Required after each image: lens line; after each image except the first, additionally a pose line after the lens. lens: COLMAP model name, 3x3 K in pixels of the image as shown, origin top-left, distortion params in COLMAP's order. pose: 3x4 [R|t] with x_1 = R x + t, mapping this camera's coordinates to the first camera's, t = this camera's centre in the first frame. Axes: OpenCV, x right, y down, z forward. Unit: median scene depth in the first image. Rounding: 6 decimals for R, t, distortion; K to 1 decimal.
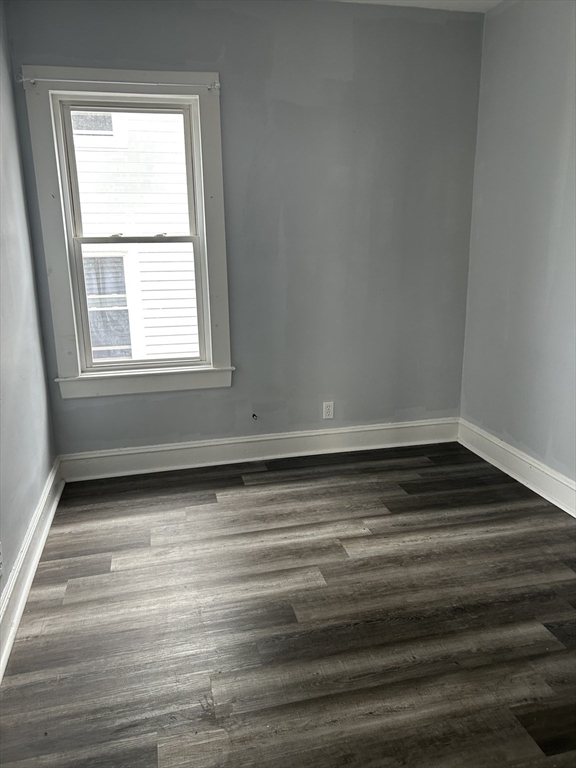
lens RADIAL K [[574.8, 0, 288.0], [0, 574.8, 384.0], [0, 0, 1]] dist [0.003412, 0.001906]
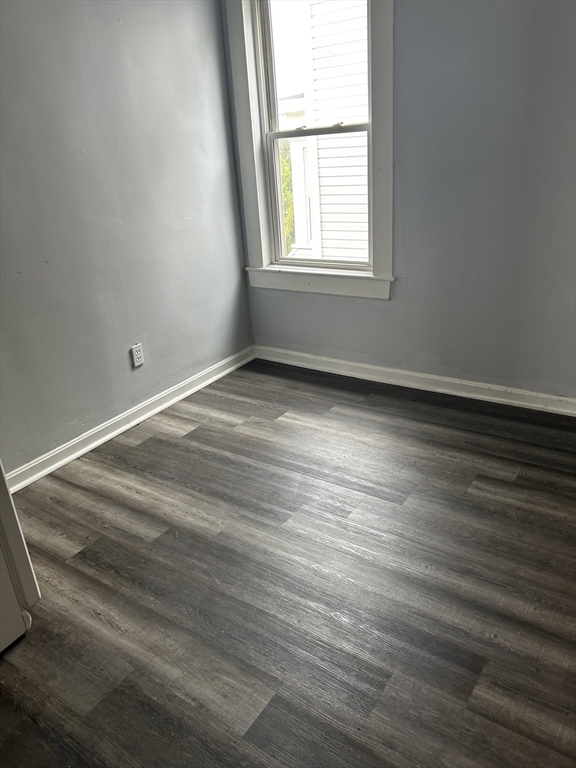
lens RADIAL K [[573.3, 0, 288.0], [0, 573.3, 384.0], [0, 0, 1]] dist [0.036095, 0.001402]
pose [[0.682019, 0.252958, -0.686194, 0.464907], [-0.131891, 0.965436, 0.224809, -0.050862], [0.719343, -0.062821, 0.691808, 0.258603]]
